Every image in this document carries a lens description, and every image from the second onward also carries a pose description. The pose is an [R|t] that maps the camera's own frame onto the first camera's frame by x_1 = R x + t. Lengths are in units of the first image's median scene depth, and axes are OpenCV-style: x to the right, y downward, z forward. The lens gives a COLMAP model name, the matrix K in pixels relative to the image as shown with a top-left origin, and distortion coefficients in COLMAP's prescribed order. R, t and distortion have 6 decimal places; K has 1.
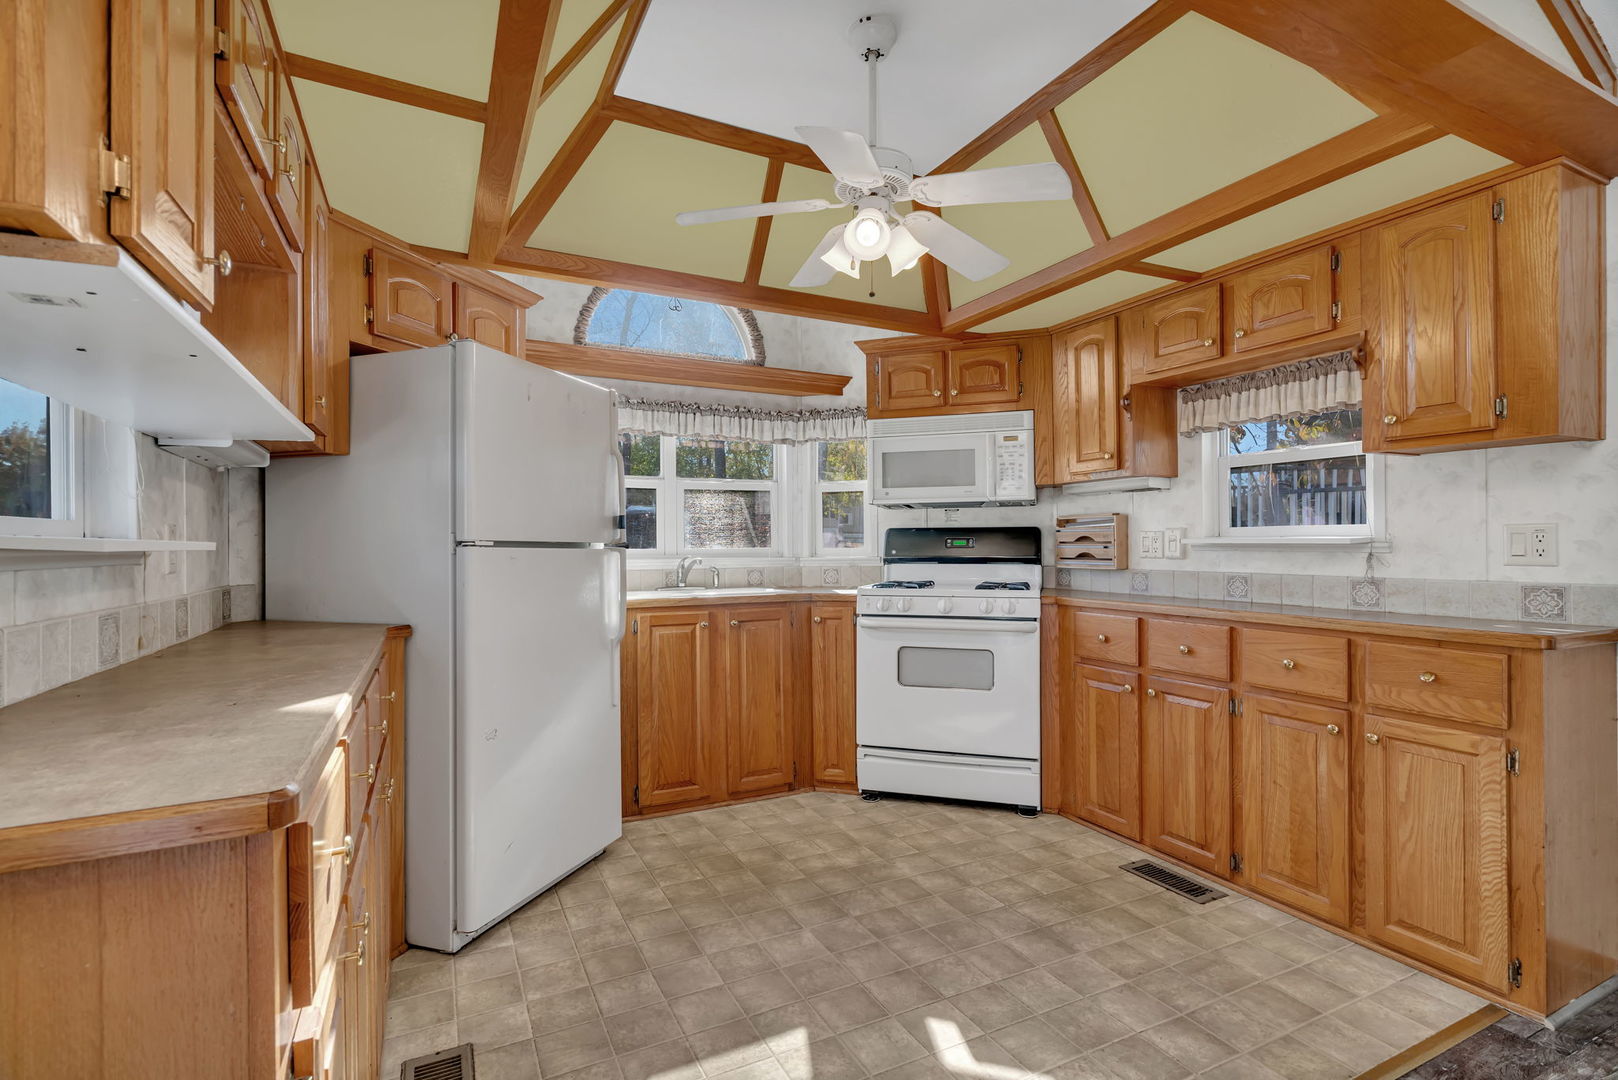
lens RADIAL K [[774.9, 0, 805.5], [0, 774.9, 555.7], [0, 0, 1]] dist [-0.001778, -0.000591]
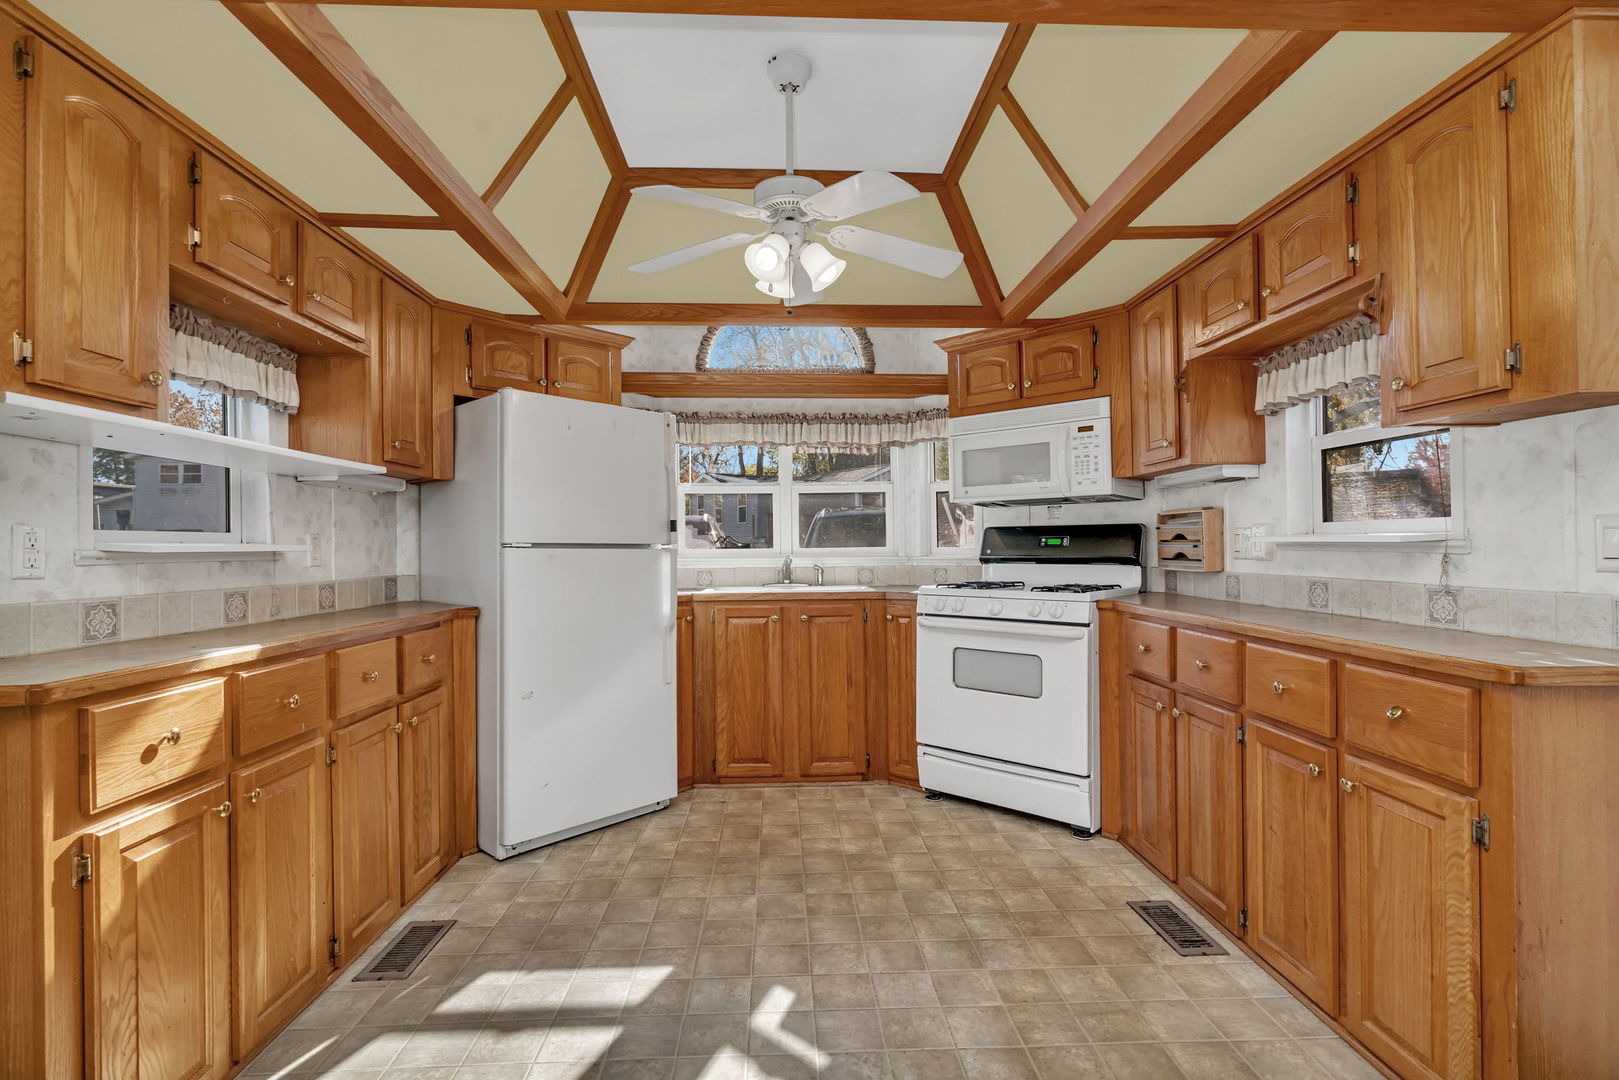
lens RADIAL K [[775.4, 0, 806.0], [0, 775.4, 555.7], [0, 0, 1]] dist [-0.001778, -0.000591]
pose [[0.908095, 0.003252, -0.418751, 0.389187], [-0.002343, 0.999994, 0.002686, -0.001965], [0.418757, -0.001458, 0.908097, 0.023792]]
